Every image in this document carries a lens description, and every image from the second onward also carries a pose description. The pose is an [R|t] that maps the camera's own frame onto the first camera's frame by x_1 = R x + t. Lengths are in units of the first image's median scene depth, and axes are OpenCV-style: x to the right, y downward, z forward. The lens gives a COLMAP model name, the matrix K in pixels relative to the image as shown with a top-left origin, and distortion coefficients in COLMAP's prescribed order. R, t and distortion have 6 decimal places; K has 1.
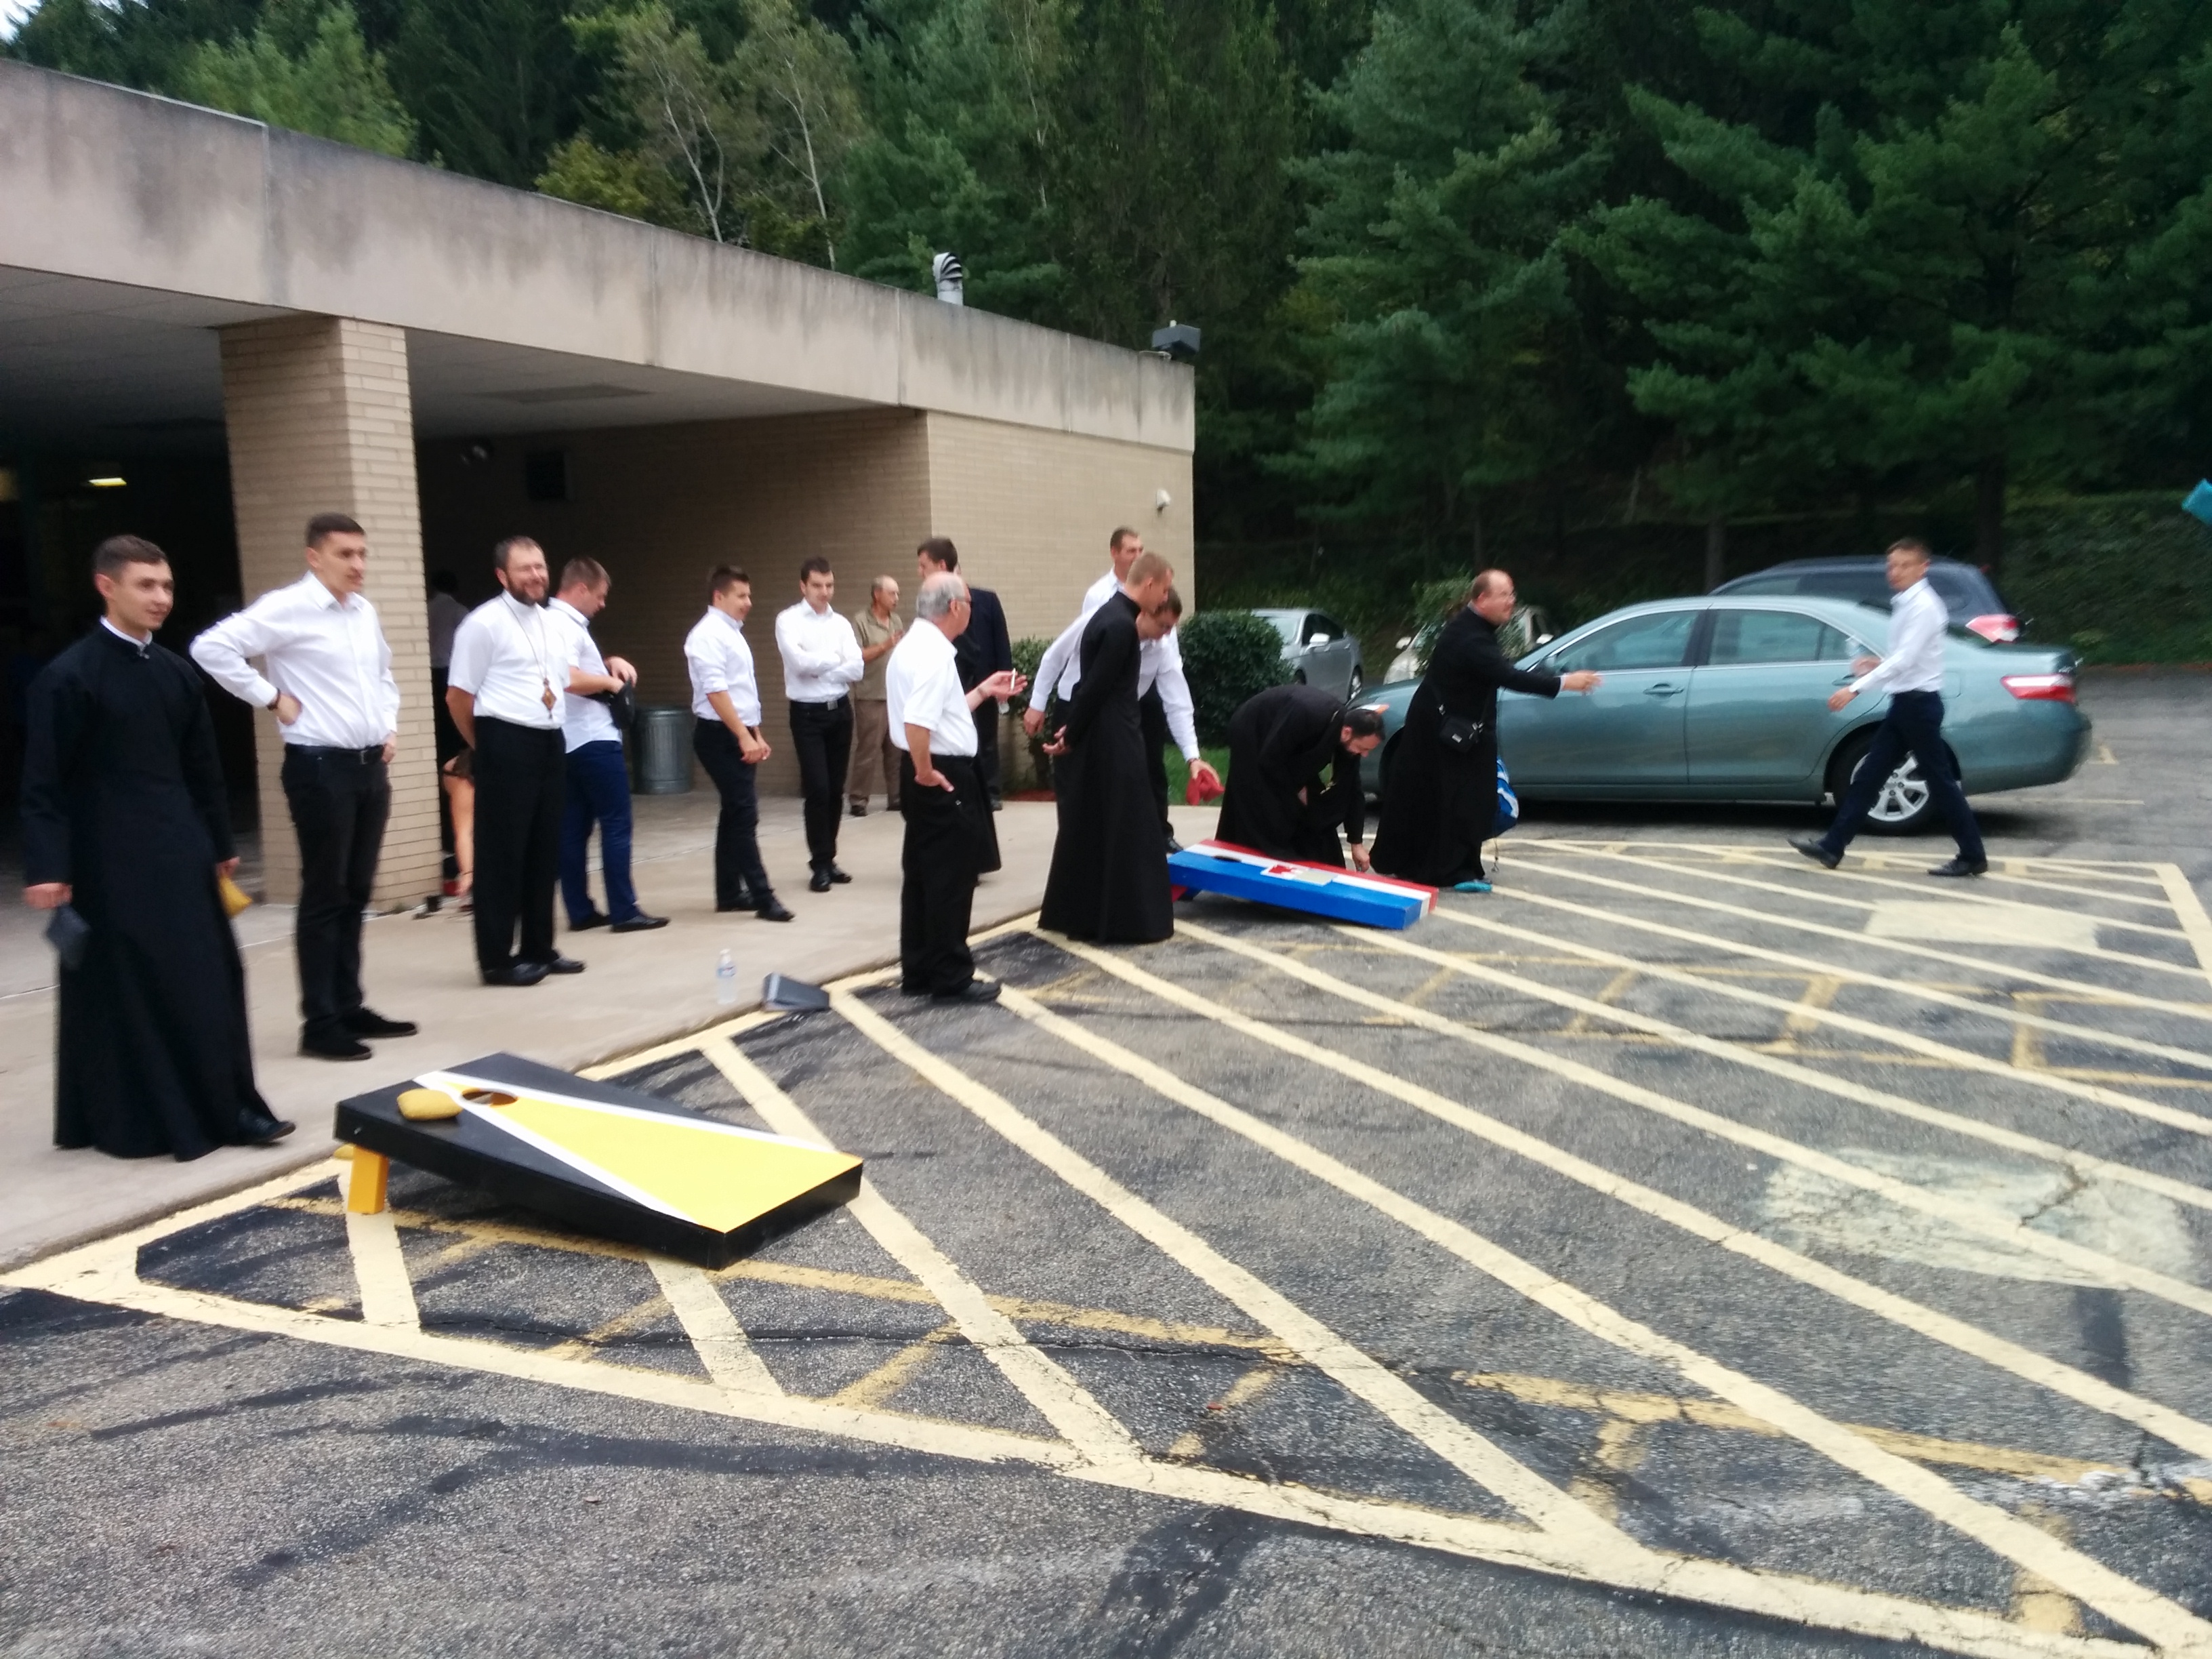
lens RADIAL K [[1966.9, 0, 1106.0], [0, 1966.9, 829.5], [0, 0, 1]] dist [0.030389, -0.023576]
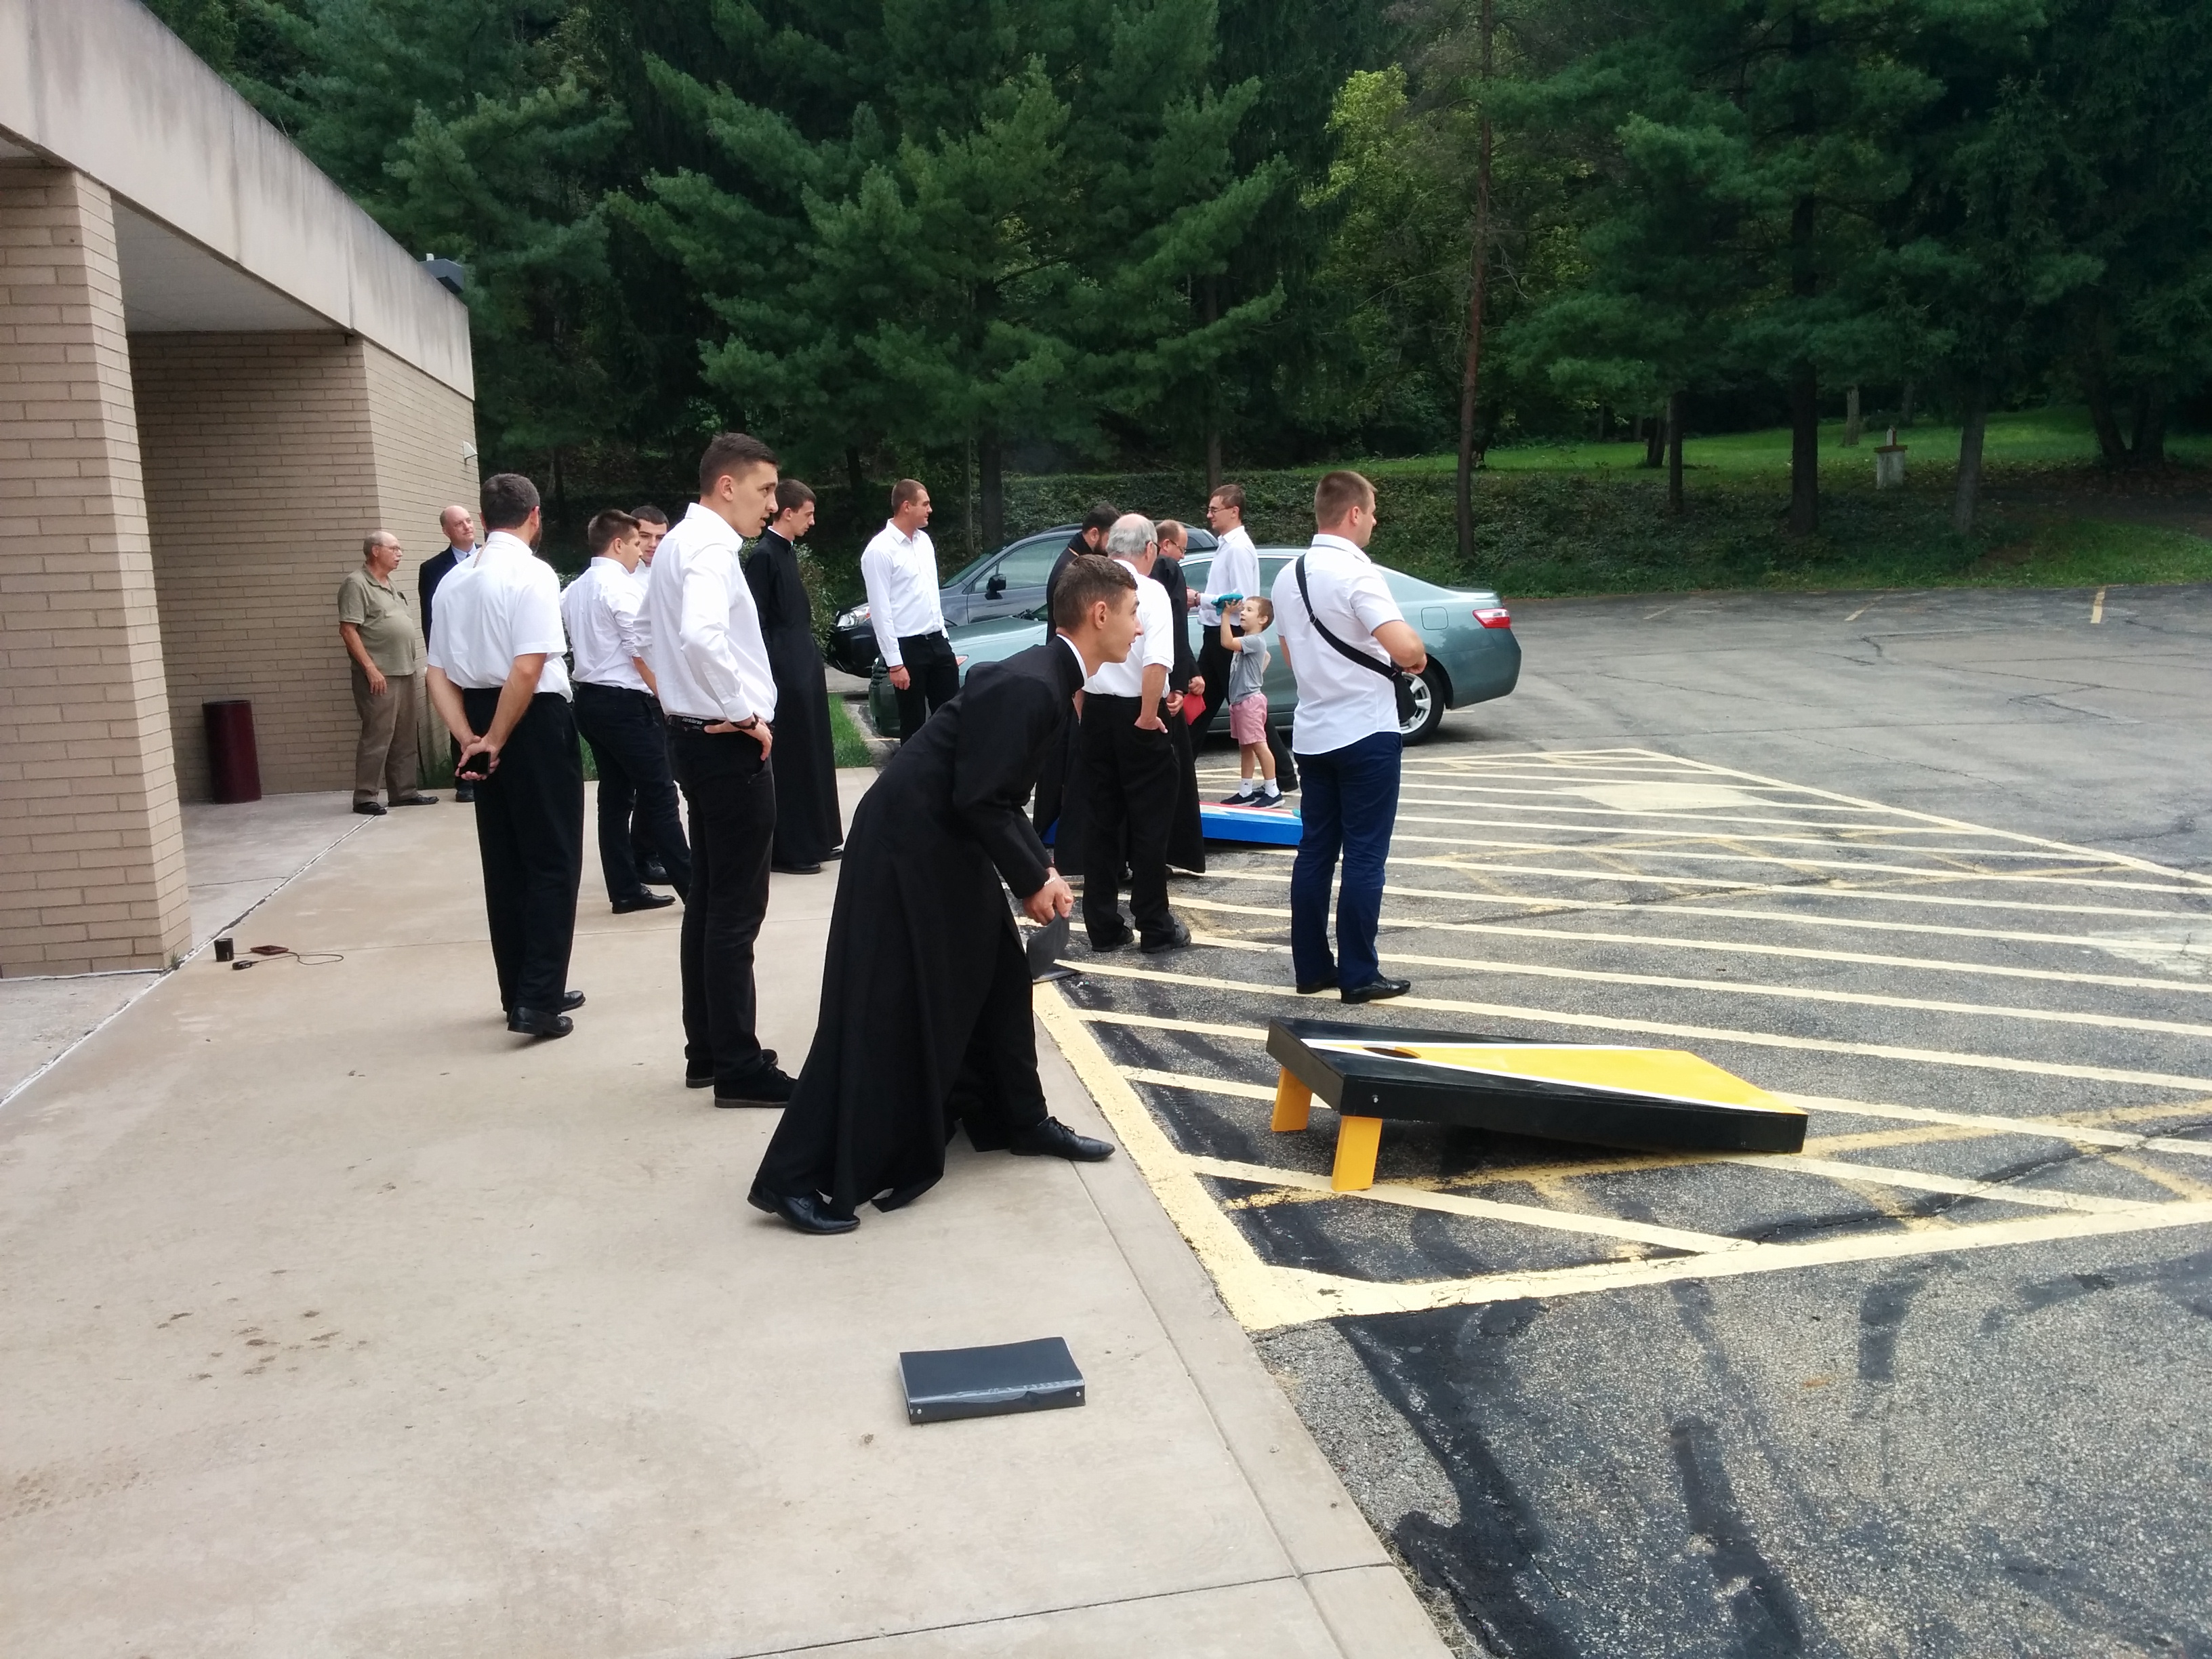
lens RADIAL K [[1911.9, 0, 1107.2], [0, 1911.9, 889.4], [0, 0, 1]] dist [0.036152, 0.004446]
pose [[0.799958, -0.106968, 0.590445, -0.296920], [0.079673, 0.994205, 0.072171, -0.006409], [-0.594743, -0.010691, 0.803845, 0.103960]]
